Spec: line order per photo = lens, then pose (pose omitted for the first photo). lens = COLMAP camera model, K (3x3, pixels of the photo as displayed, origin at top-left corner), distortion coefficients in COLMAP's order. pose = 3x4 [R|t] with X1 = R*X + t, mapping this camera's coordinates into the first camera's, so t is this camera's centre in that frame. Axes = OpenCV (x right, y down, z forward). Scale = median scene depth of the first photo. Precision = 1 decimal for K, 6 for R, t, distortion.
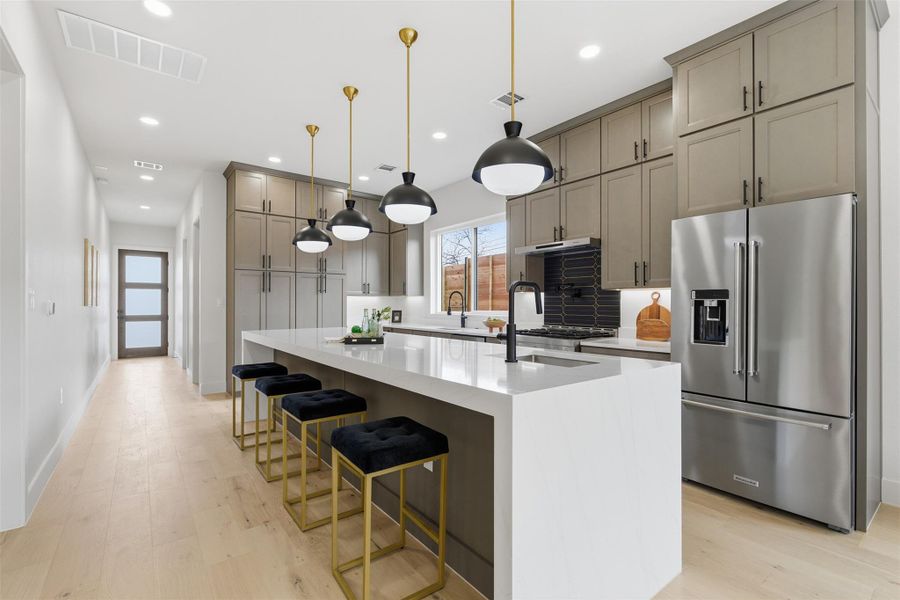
lens RADIAL K [[406.6, 0, 450.4], [0, 406.6, 301.8], [0, 0, 1]] dist [-0.000398, -0.000302]
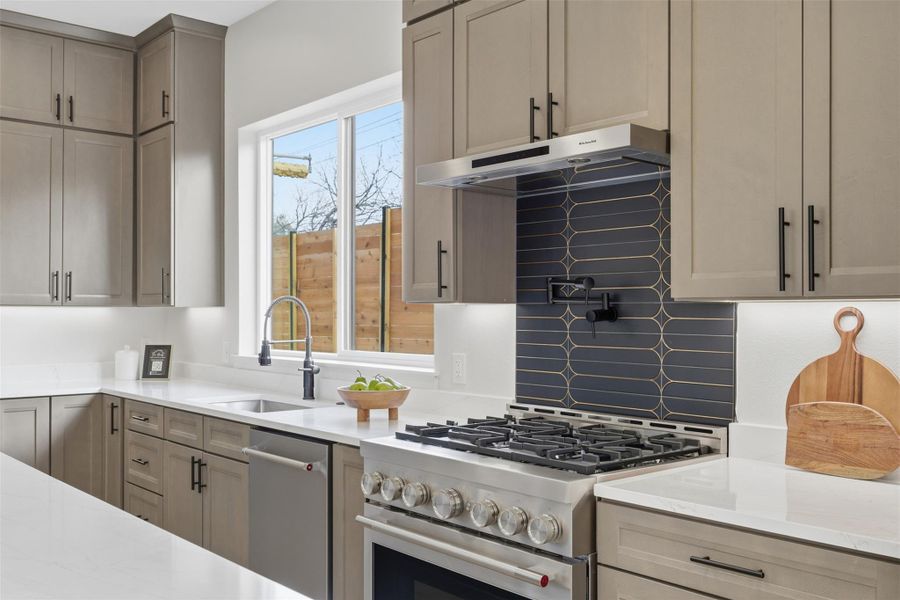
lens RADIAL K [[871.4, 0, 450.0], [0, 871.4, 300.0], [0, 0, 1]] dist [-0.000427, 0.006662]
pose [[0.998821, 0.002192, 0.048496, 0.159595], [-0.001795, 0.999965, -0.008223, -0.022656], [-0.048513, 0.008126, 0.998790, 0.330101]]
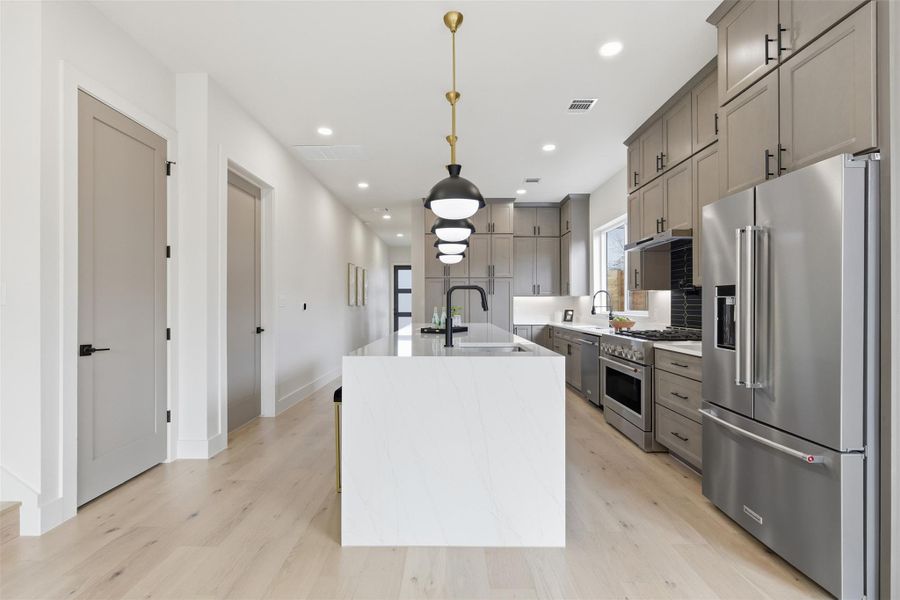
lens RADIAL K [[406.6, 0, 450.4], [0, 406.6, 301.8], [0, 0, 1]] dist [-0.000398, -0.000302]
pose [[0.793723, -0.005044, -0.608259, 0.438836], [0.004679, 0.999987, -0.002186, 0.002632], [0.608261, -0.001111, 0.793736, -0.020018]]
